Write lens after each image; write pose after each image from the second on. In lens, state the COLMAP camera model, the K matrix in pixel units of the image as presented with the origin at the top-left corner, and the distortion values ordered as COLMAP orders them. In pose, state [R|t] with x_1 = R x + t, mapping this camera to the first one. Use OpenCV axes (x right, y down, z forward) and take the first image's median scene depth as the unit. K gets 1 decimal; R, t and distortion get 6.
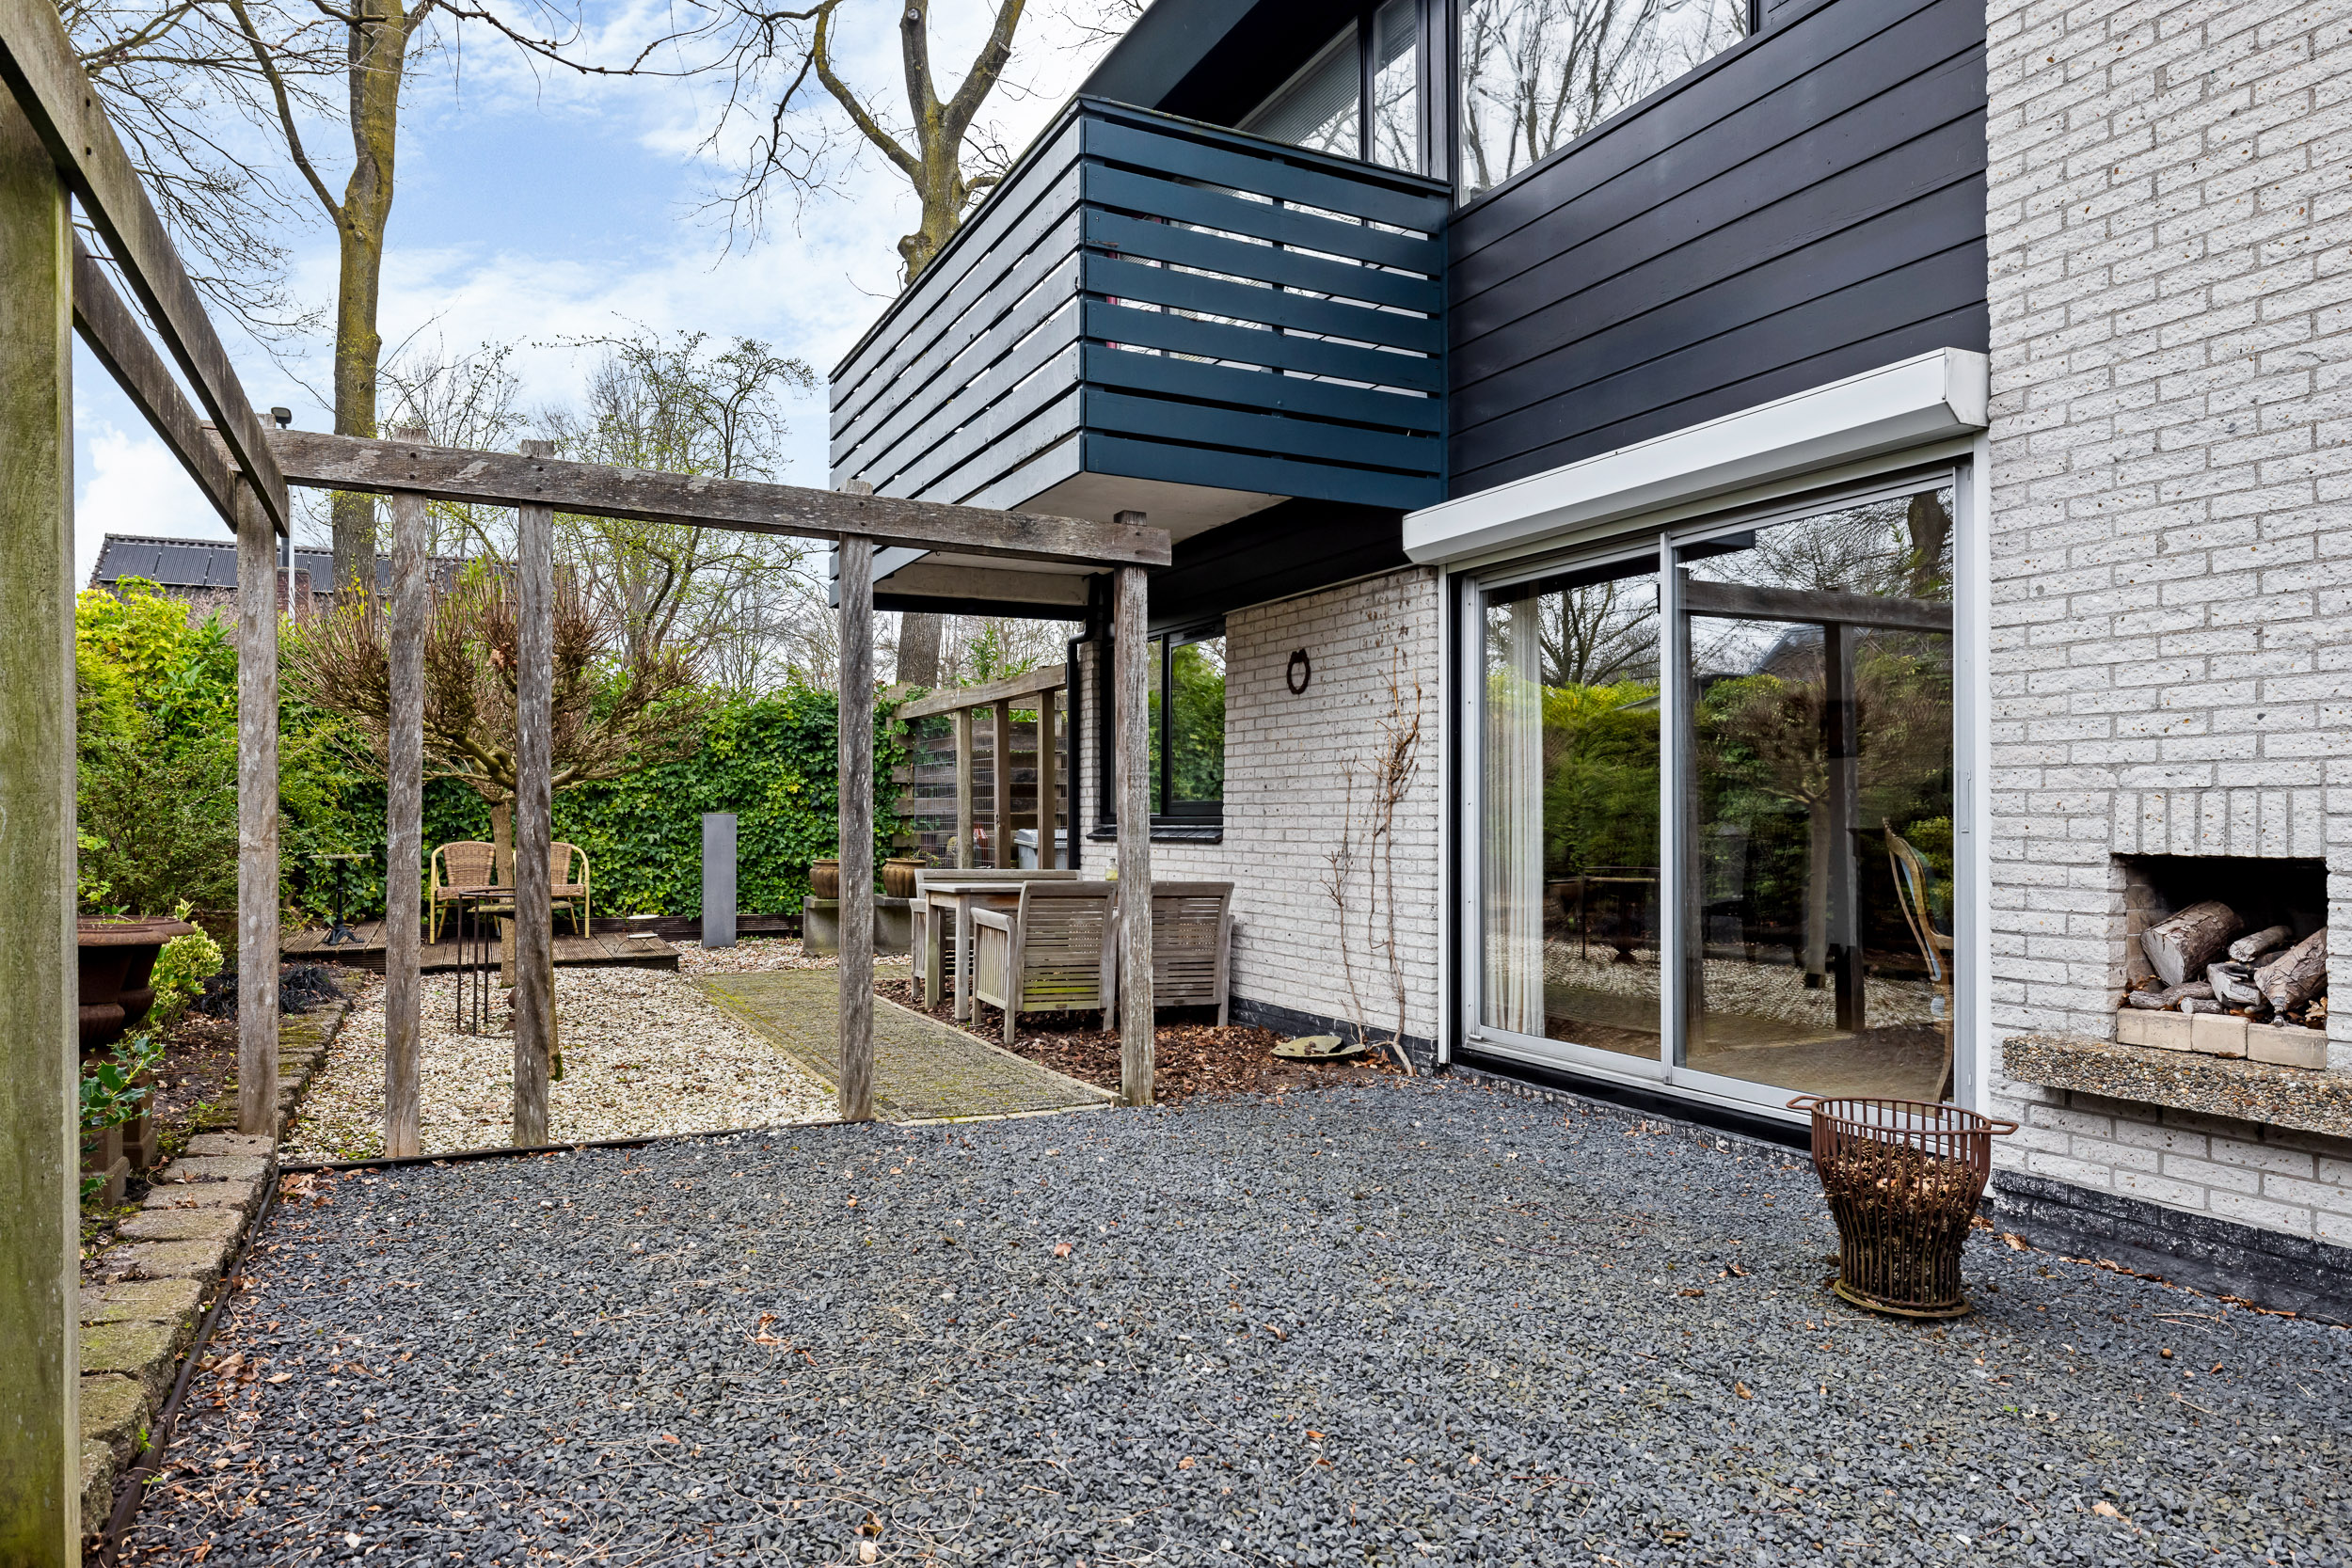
lens RADIAL K [[1423.5, 0, 1139.2], [0, 1423.5, 826.2], [0, 0, 1]] dist [-0.027338, -0.000492]
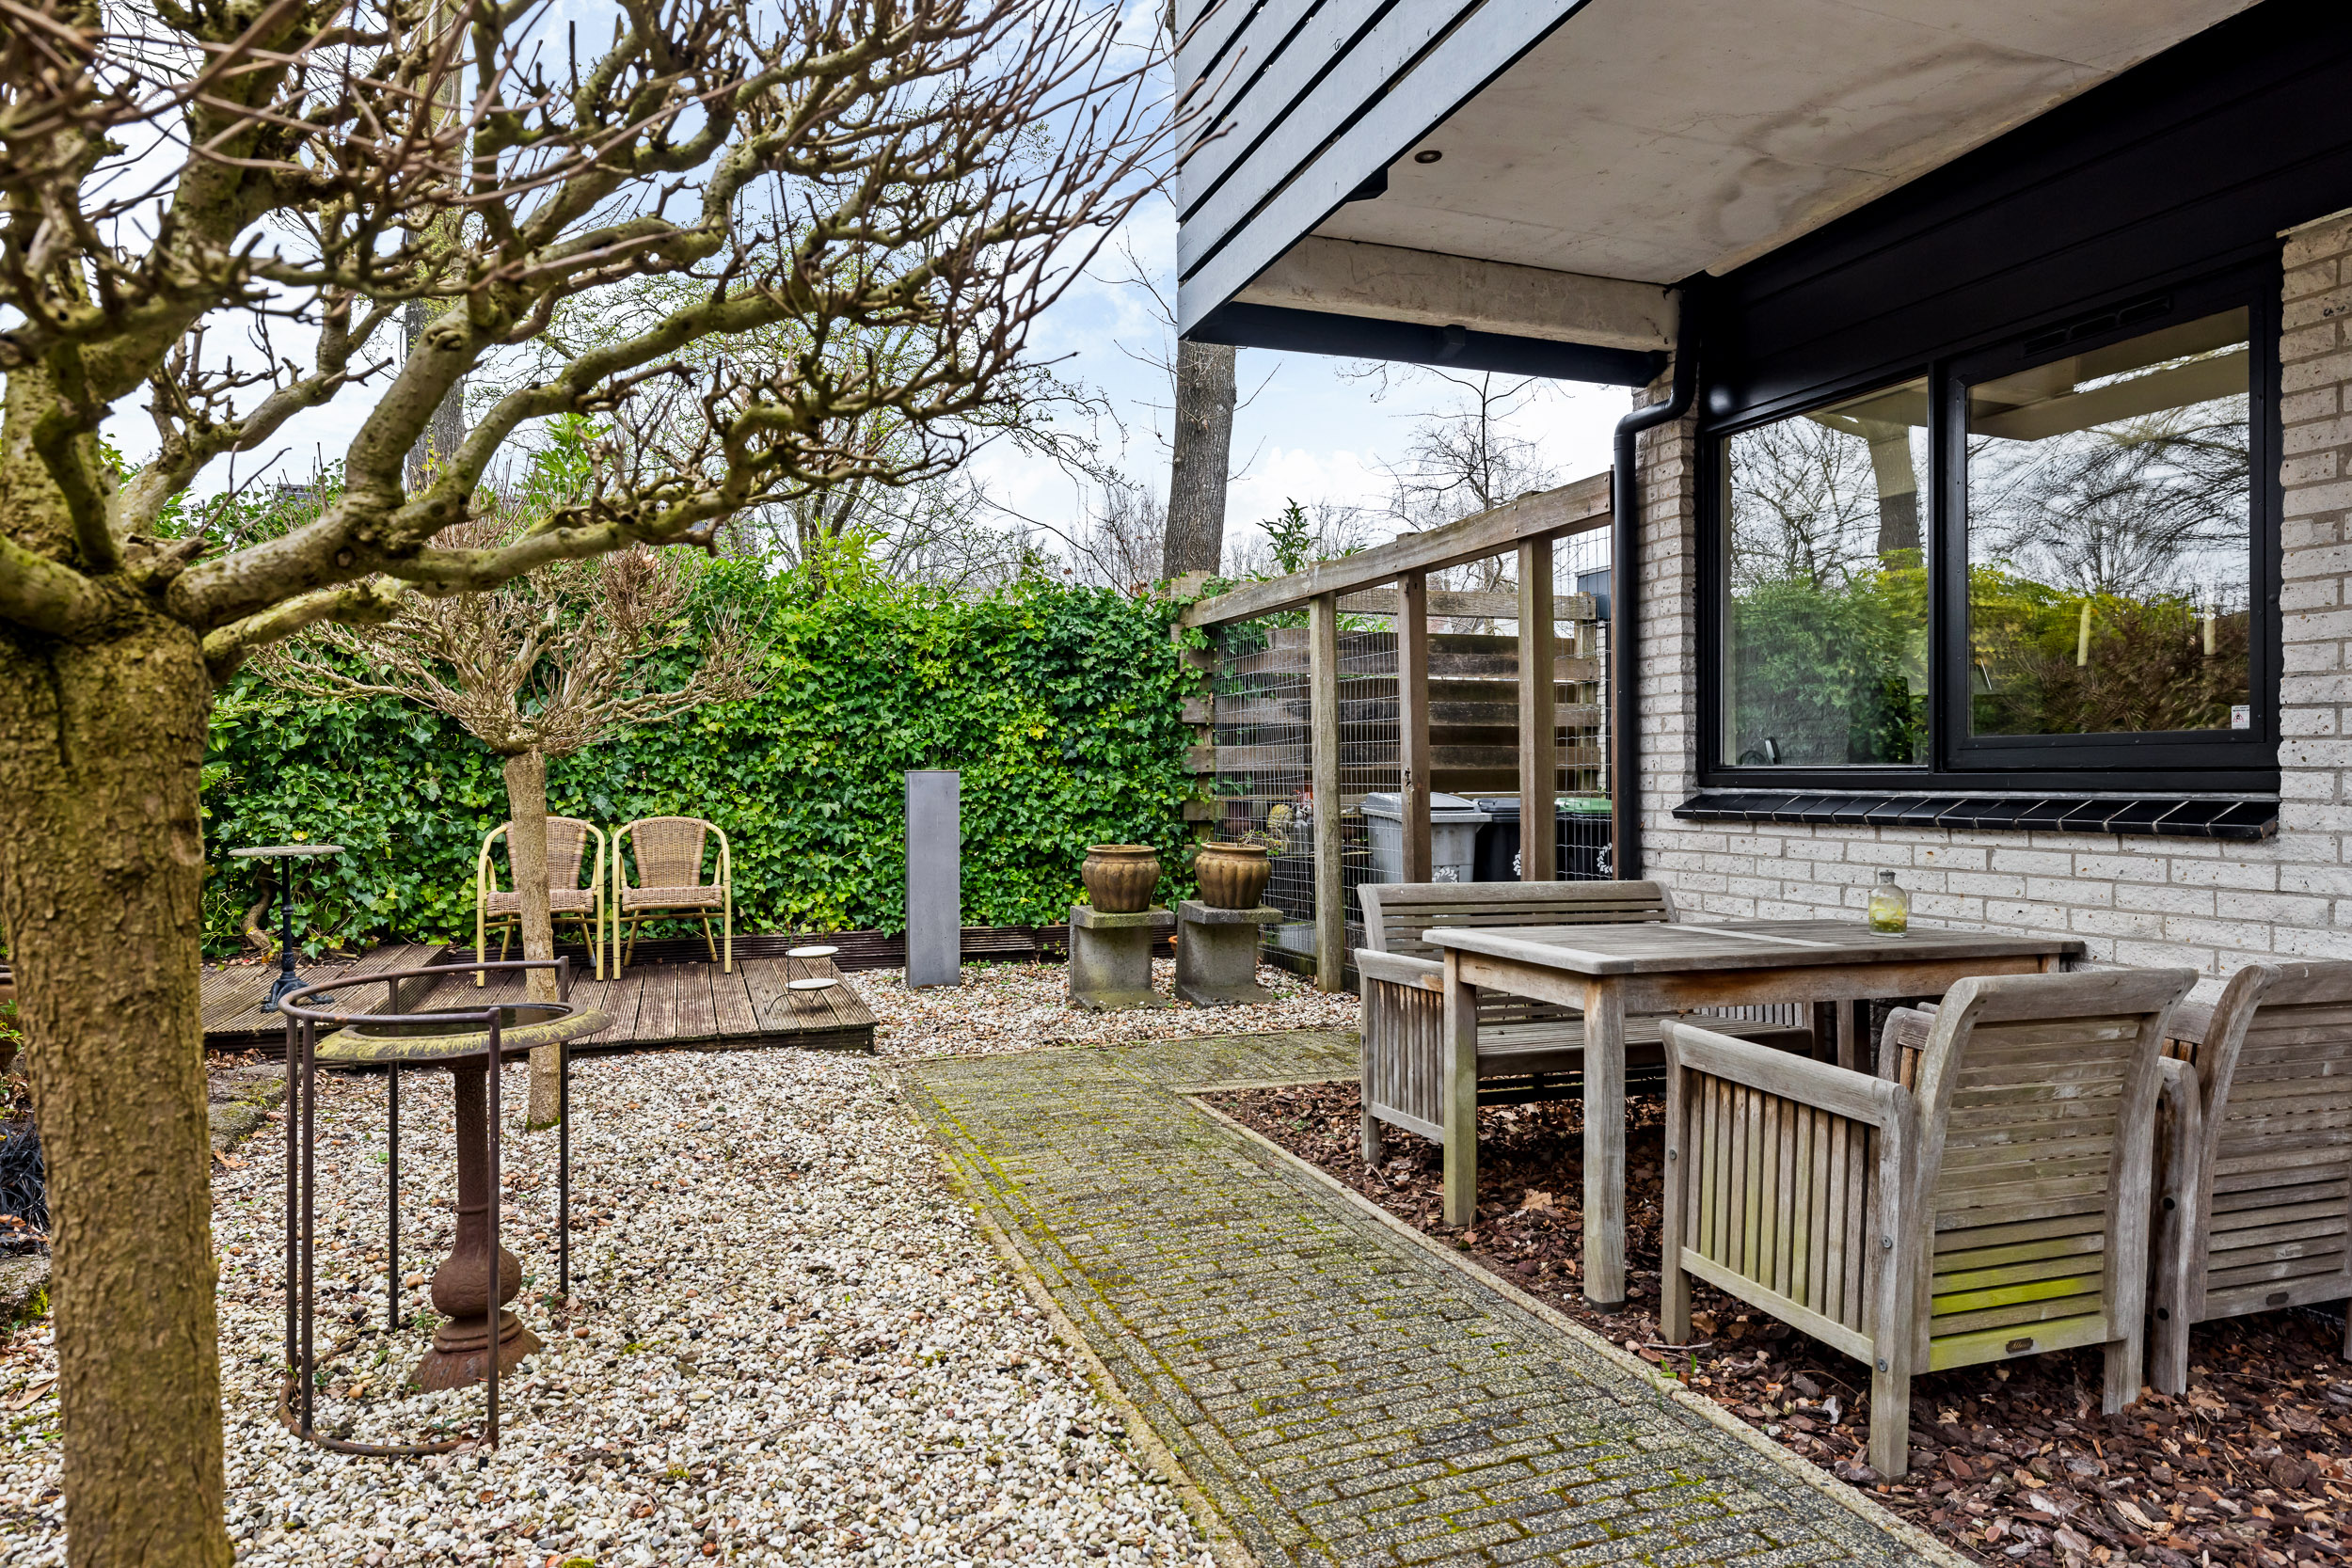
lens RADIAL K [[1423.5, 0, 1139.2], [0, 1423.5, 826.2], [0, 0, 1]] dist [-0.027338, -0.000492]
pose [[0.992869, -0.000620, -0.119213, -0.124316], [0.004199, 0.999548, 0.029768, -0.002687], [0.119140, -0.030056, 0.992422, 0.370260]]
